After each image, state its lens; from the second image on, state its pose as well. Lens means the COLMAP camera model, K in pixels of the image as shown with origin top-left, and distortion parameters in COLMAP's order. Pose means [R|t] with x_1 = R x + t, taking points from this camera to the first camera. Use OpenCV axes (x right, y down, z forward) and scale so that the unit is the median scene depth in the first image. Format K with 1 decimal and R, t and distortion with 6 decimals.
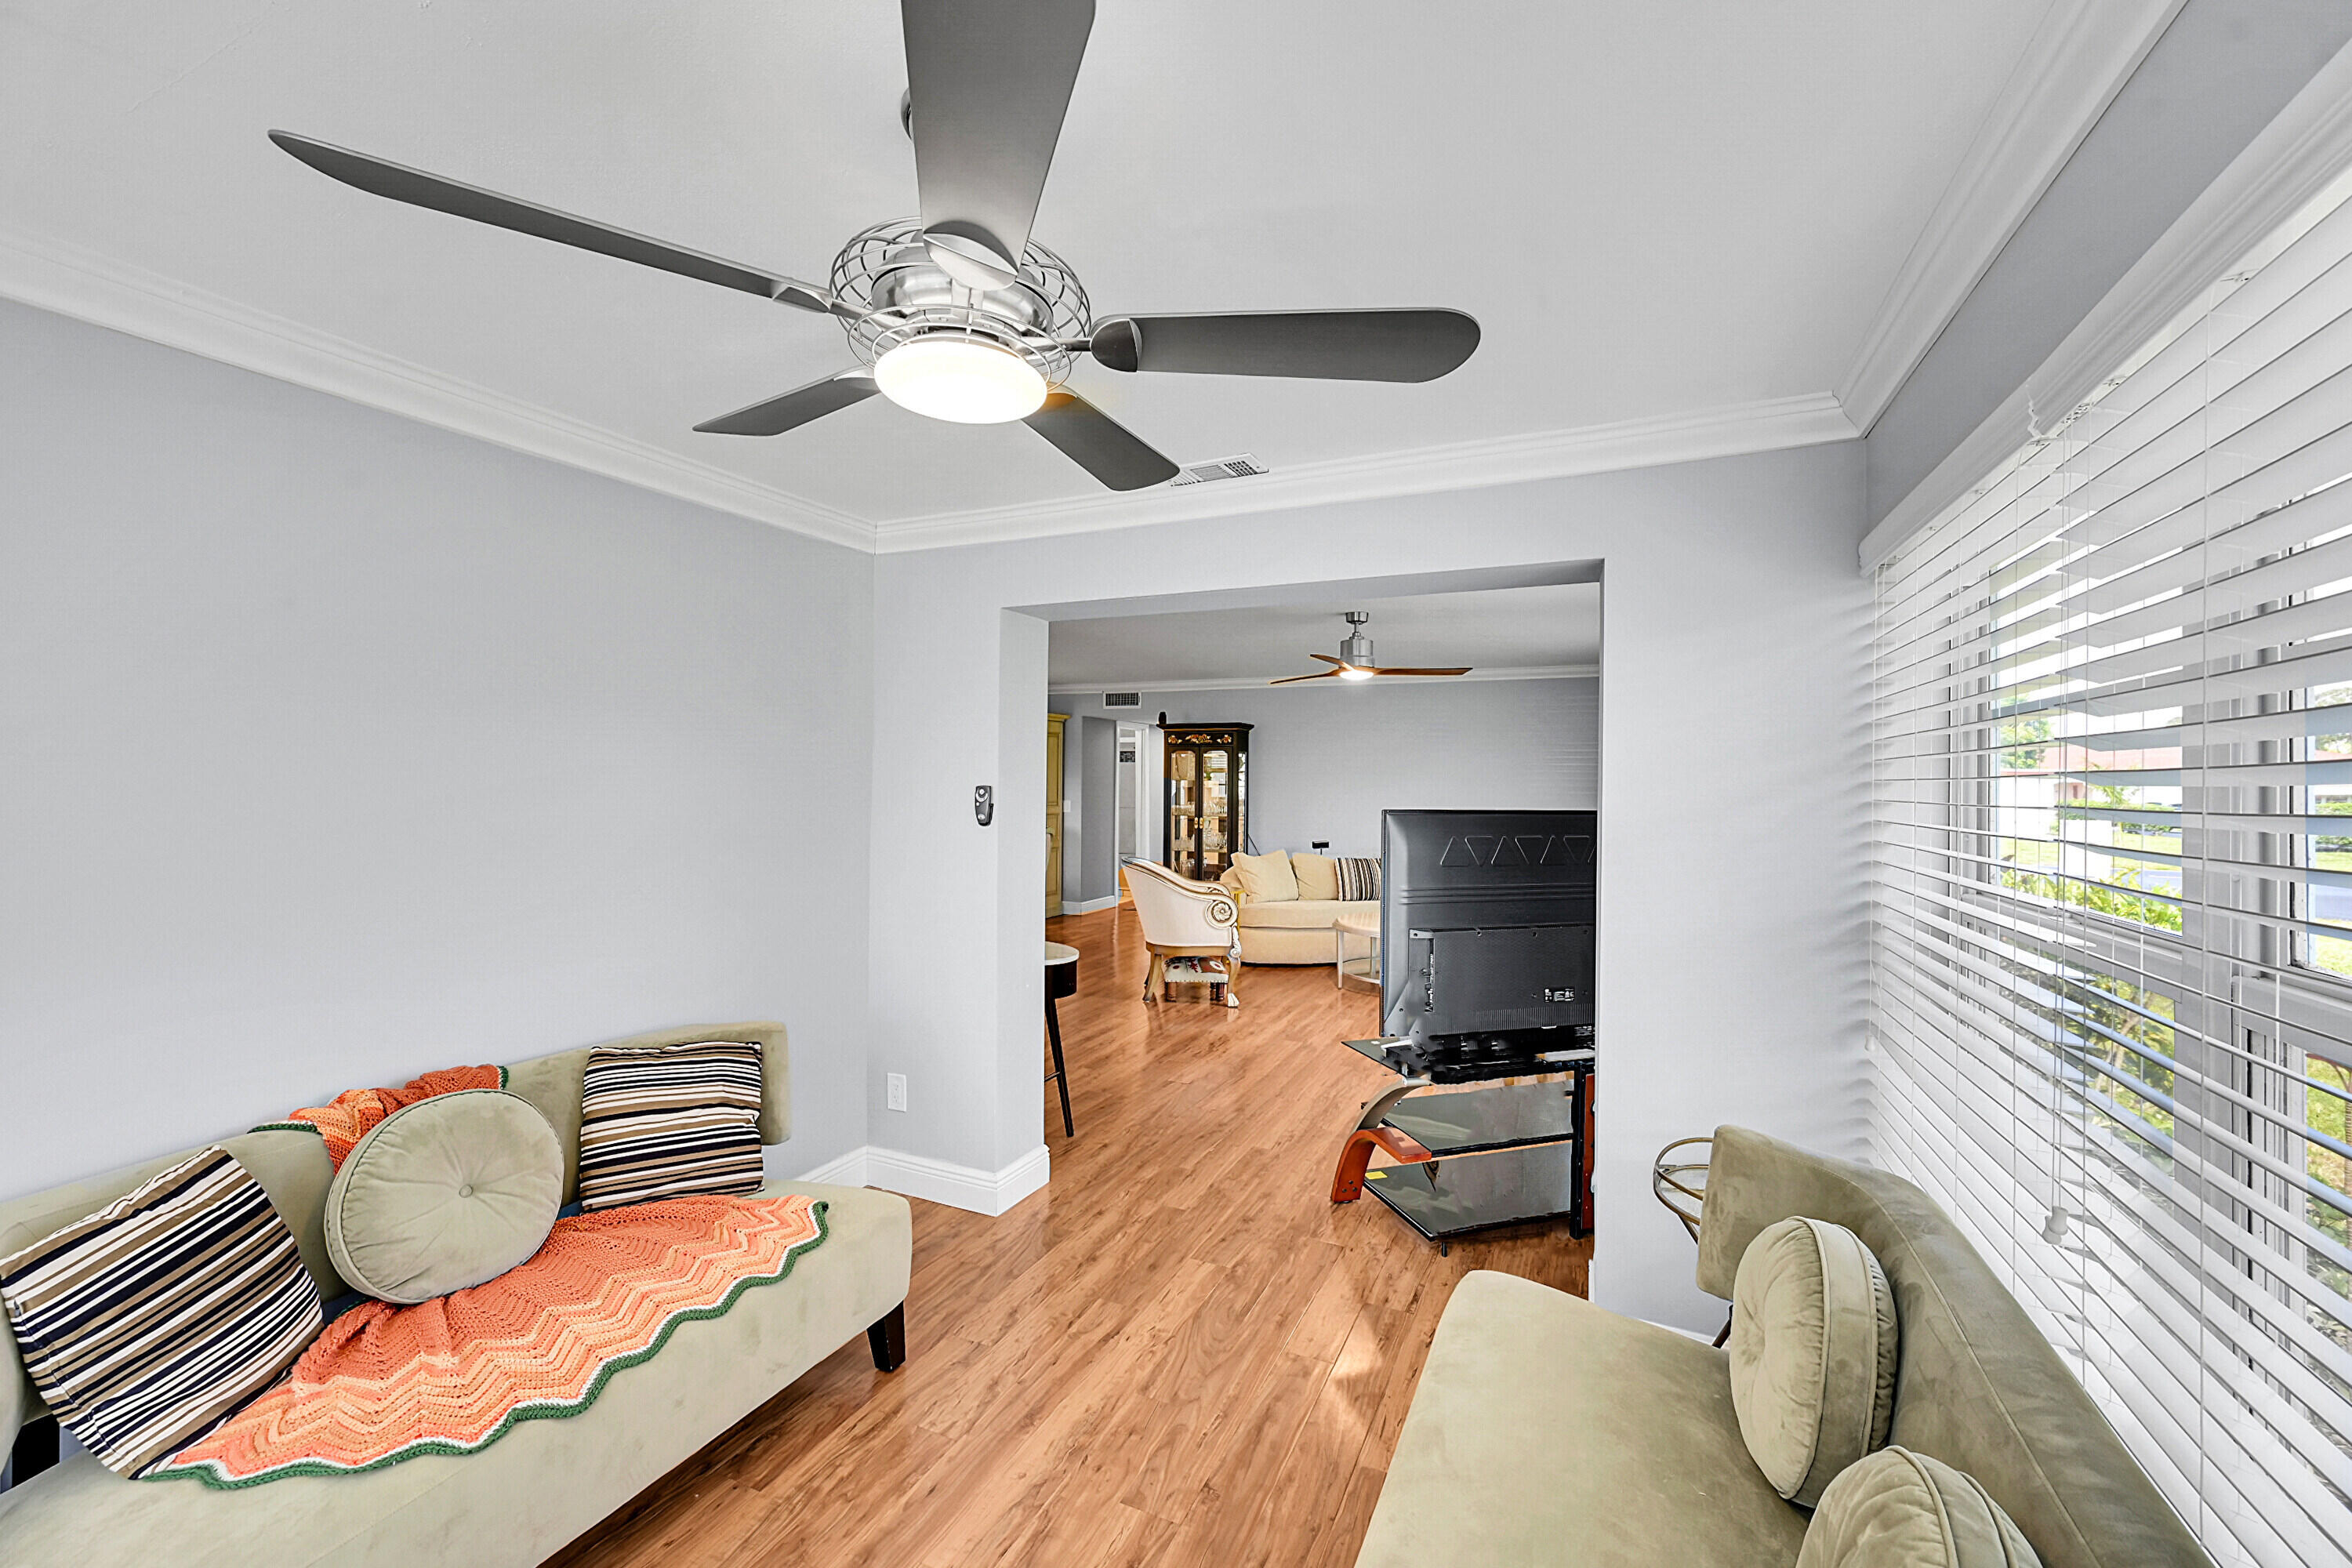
lens RADIAL K [[942.6, 0, 1171.6], [0, 942.6, 779.9], [0, 0, 1]] dist [-0.001851, 0.000099]
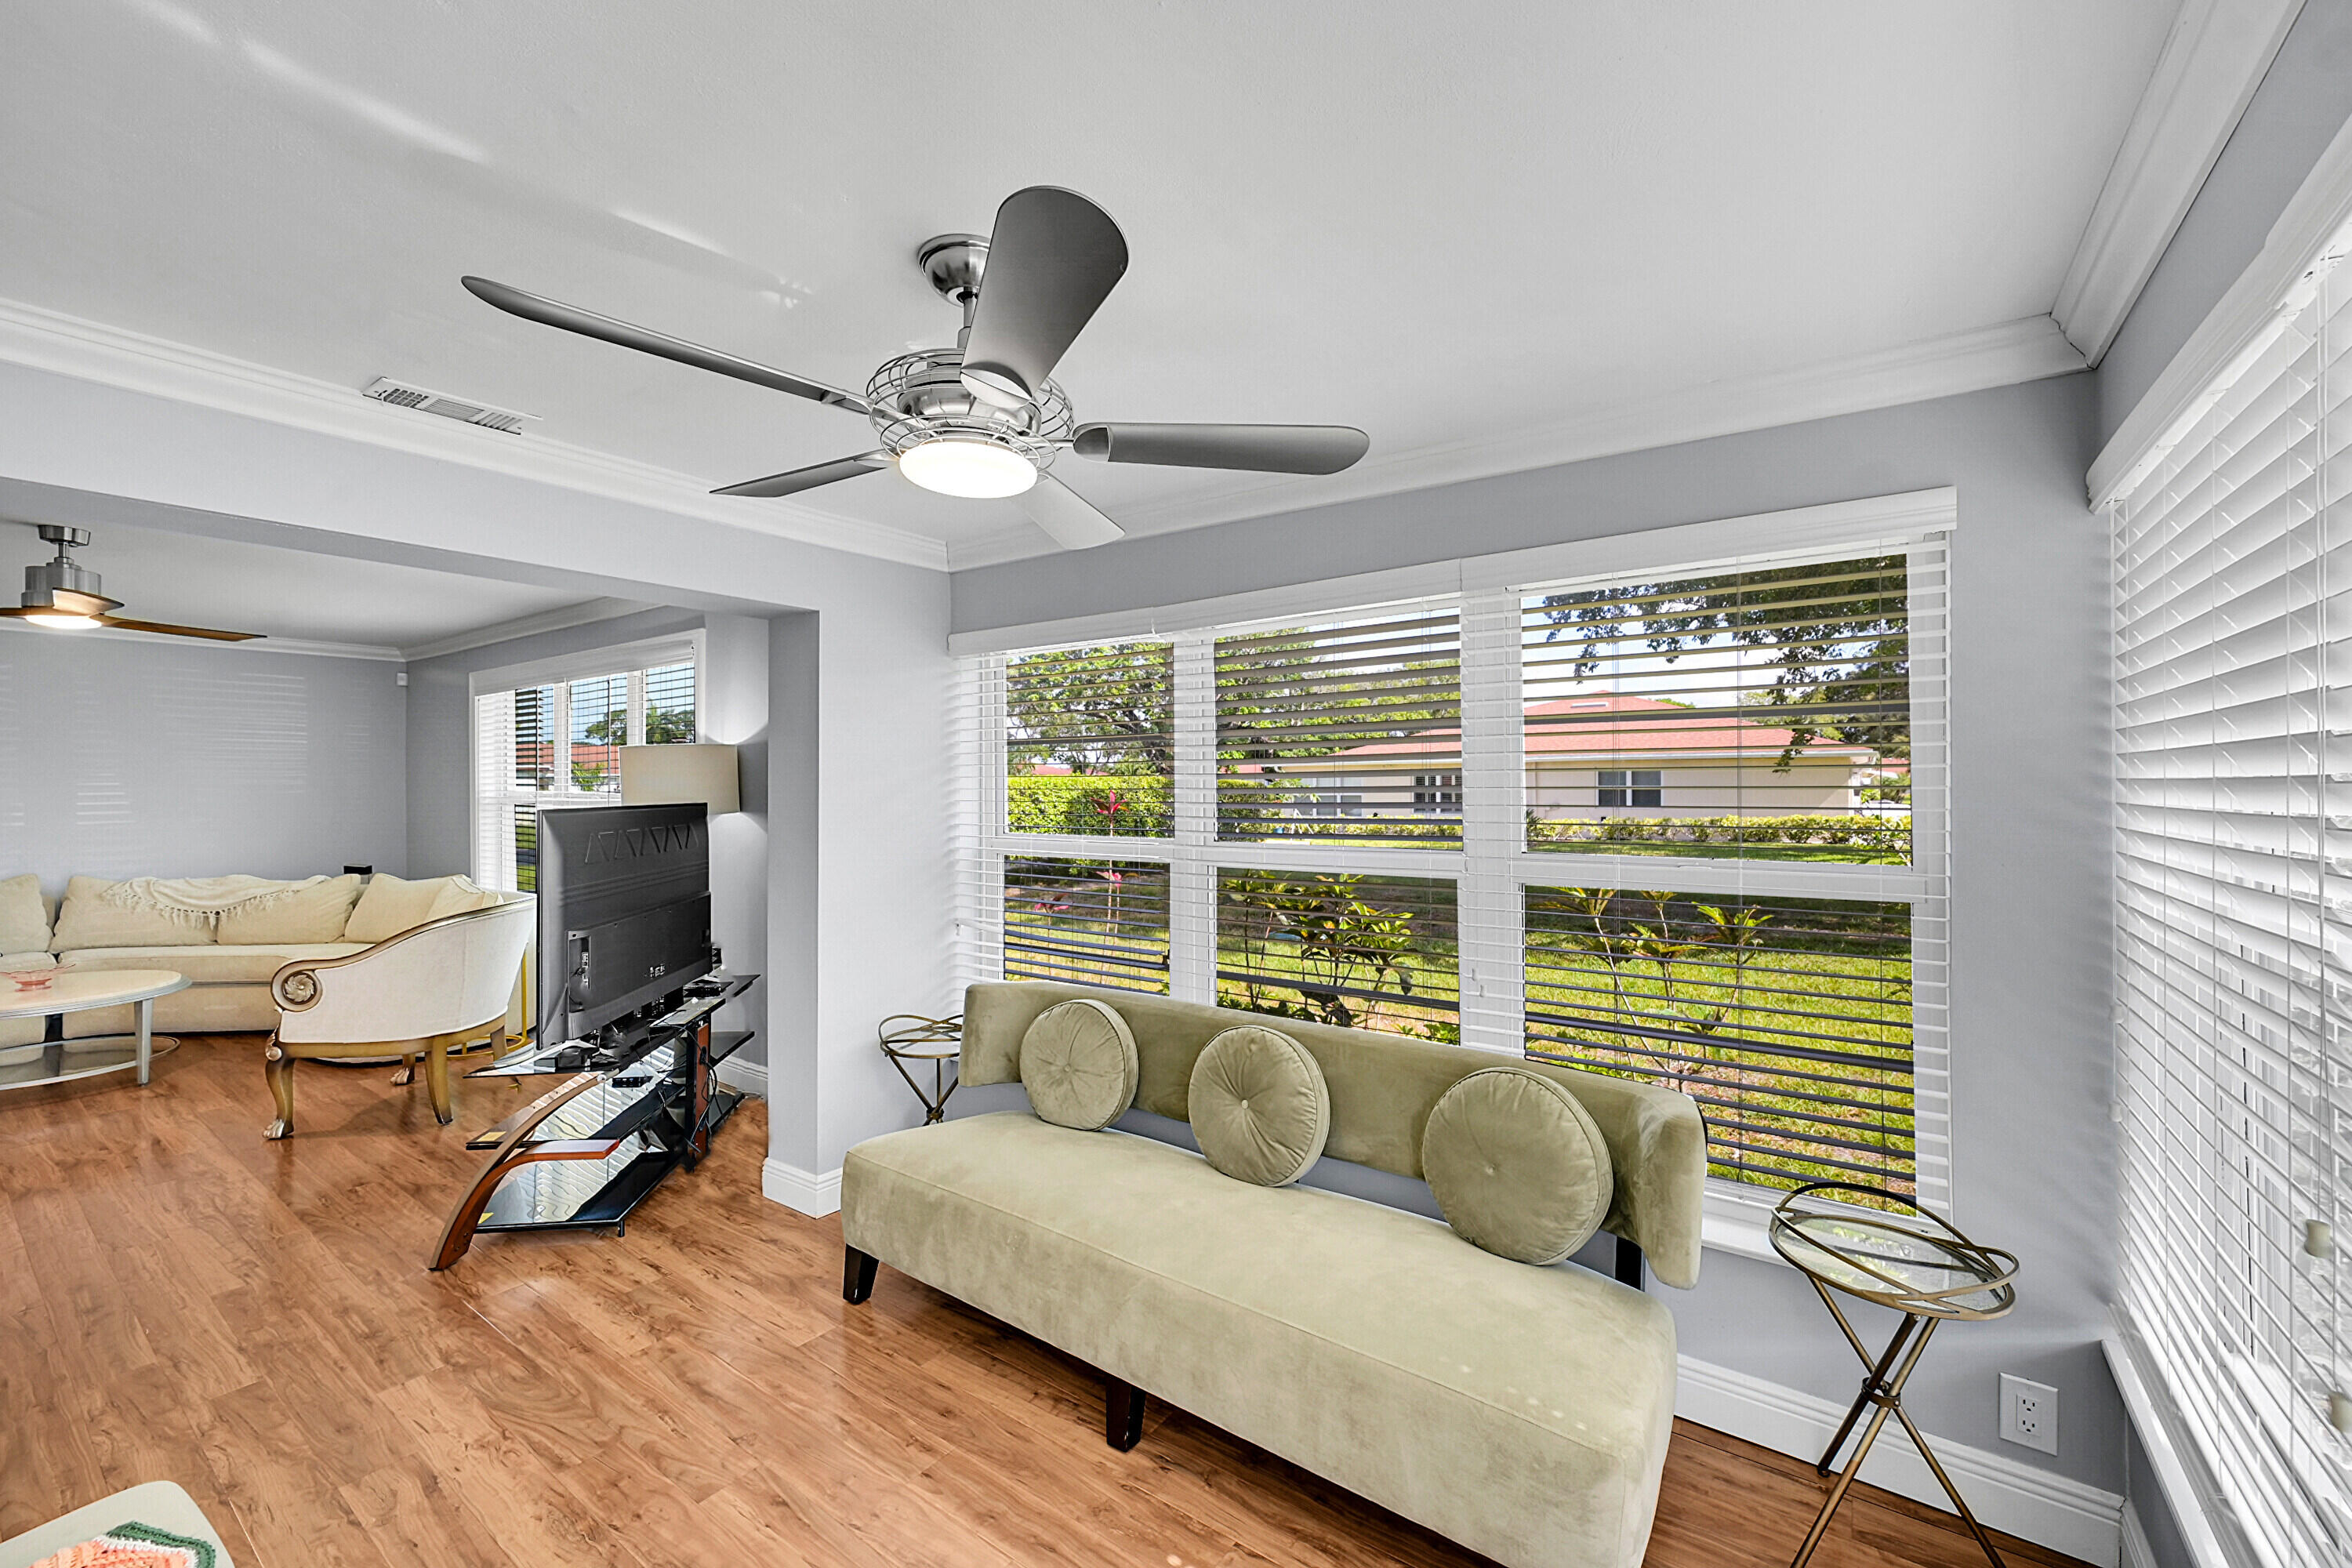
lens RADIAL K [[942.6, 0, 1165.1], [0, 942.6, 779.7], [0, 0, 1]] dist [-0.001851, 0.000099]
pose [[0.201999, -0.008686, 0.979347, -0.181998], [0.002967, 0.999962, 0.008257, -0.001324], [-0.979381, 0.001238, 0.202017, 0.061230]]
